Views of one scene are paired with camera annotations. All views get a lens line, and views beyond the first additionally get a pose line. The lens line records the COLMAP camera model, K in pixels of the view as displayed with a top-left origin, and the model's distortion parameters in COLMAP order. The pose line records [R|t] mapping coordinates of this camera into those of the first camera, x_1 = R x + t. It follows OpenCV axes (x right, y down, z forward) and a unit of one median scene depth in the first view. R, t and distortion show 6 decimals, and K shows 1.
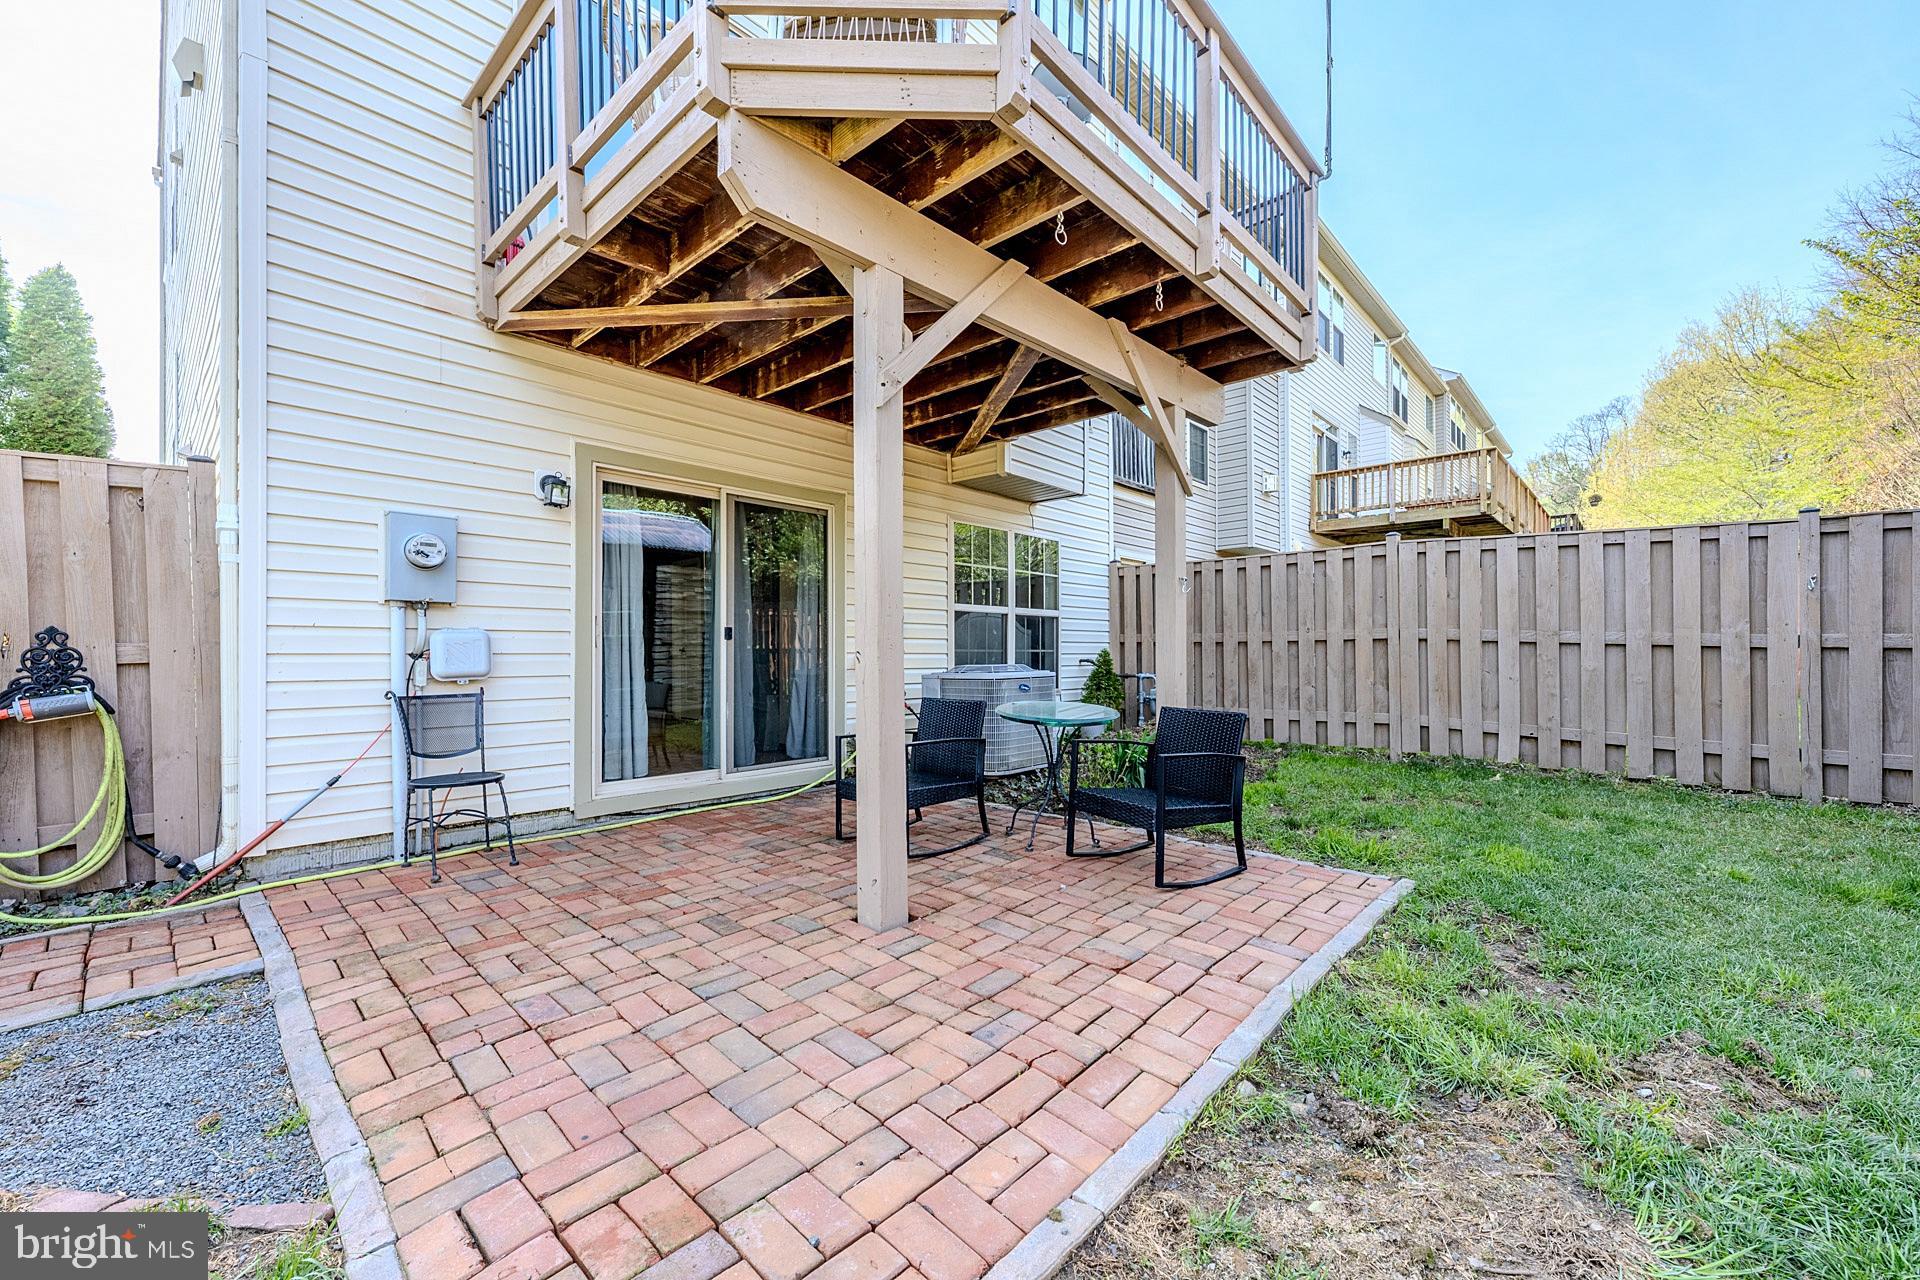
lens RADIAL K [[763.6, 0, 960.4], [0, 763.6, 650.1], [0, 0, 1]] dist [-0.002848, 0.000427]
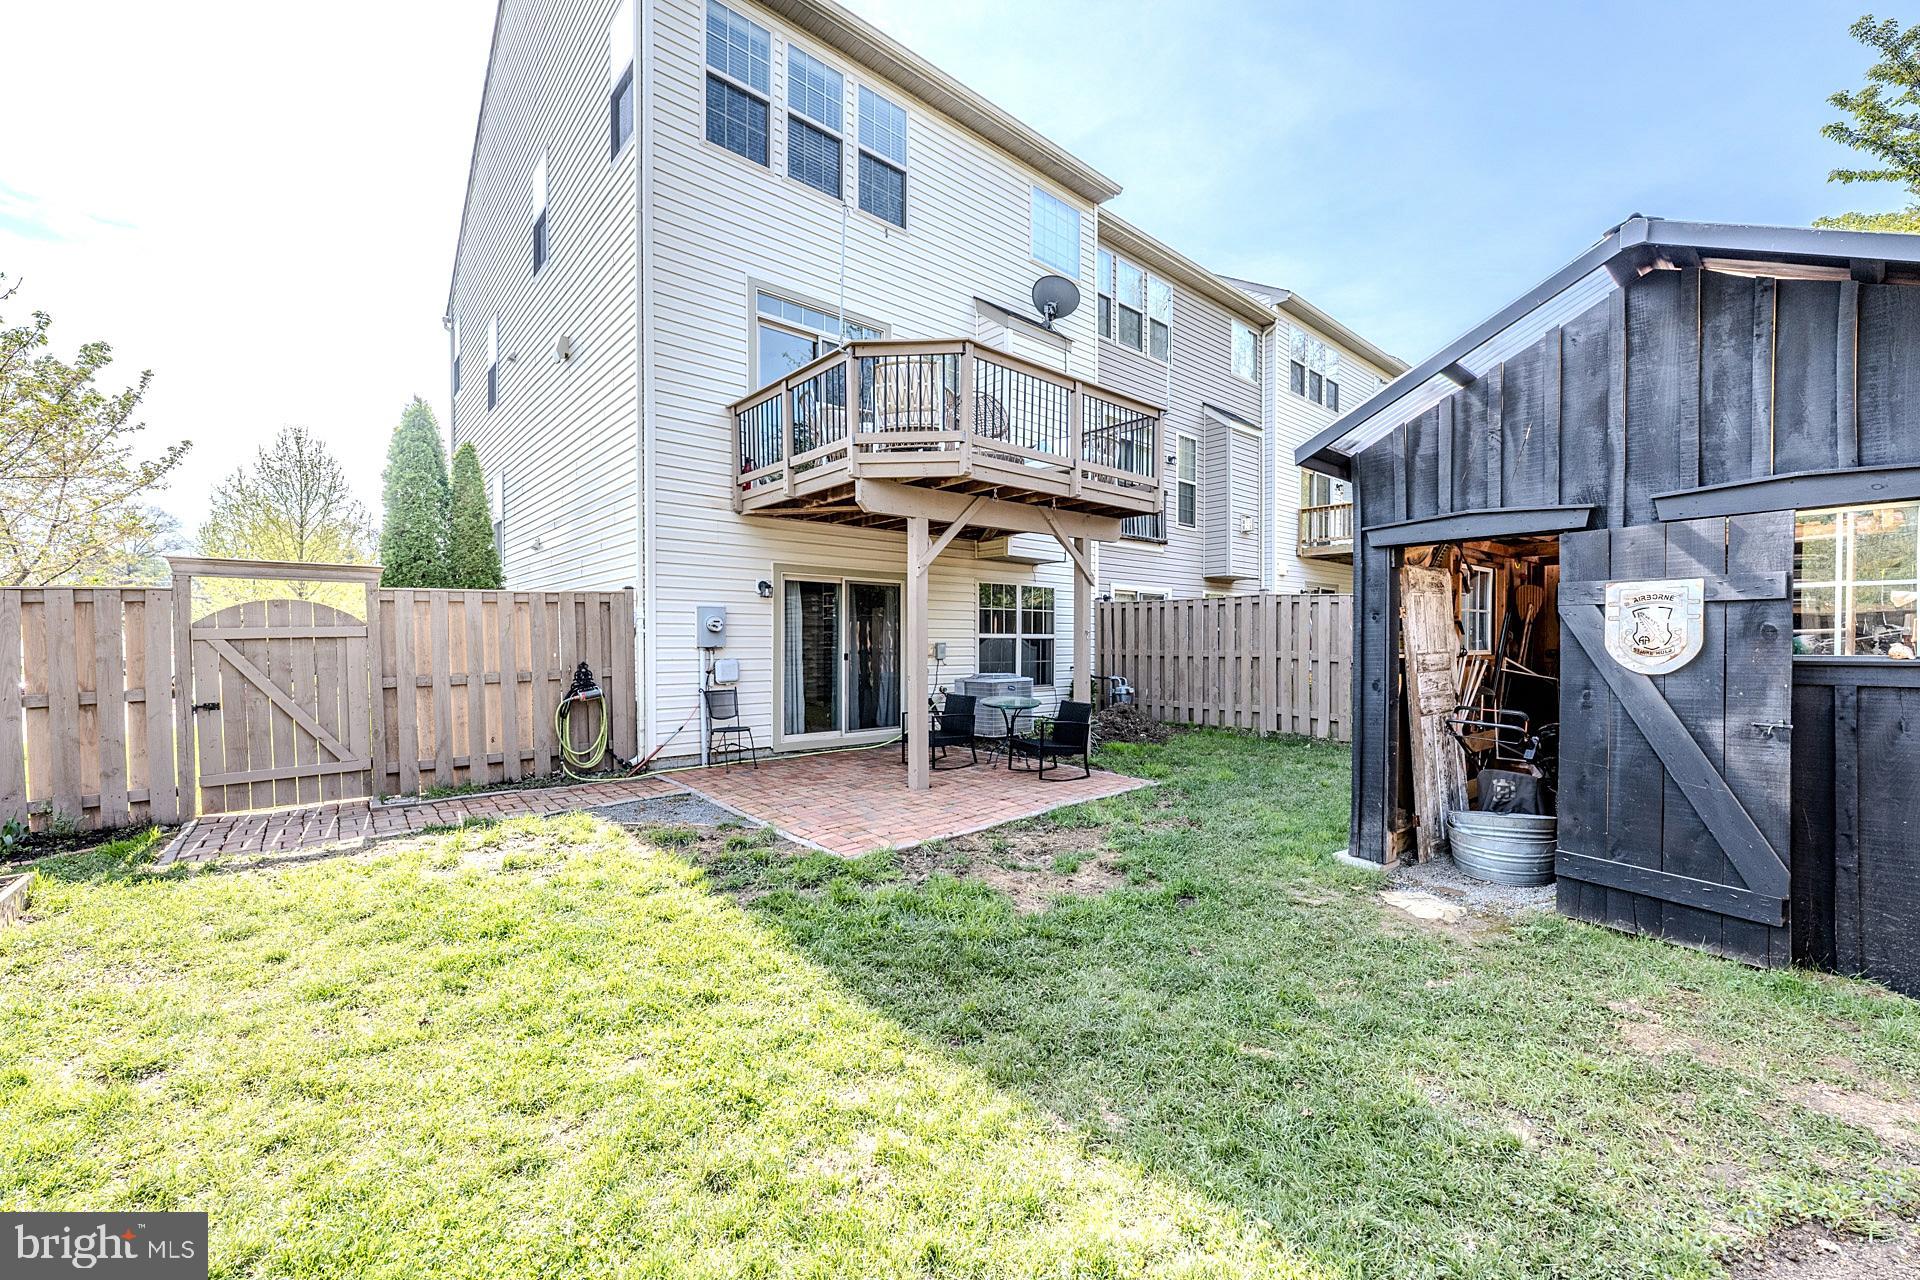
lens RADIAL K [[763.6, 0, 957.4], [0, 763.6, 647.5], [0, 0, 1]] dist [-0.002848, 0.000427]
pose [[0.994029, 0.005206, -0.108988, 0.162100], [-0.003830, 0.999910, 0.012831, -0.069423], [0.109045, -0.012337, 0.993960, -0.796836]]
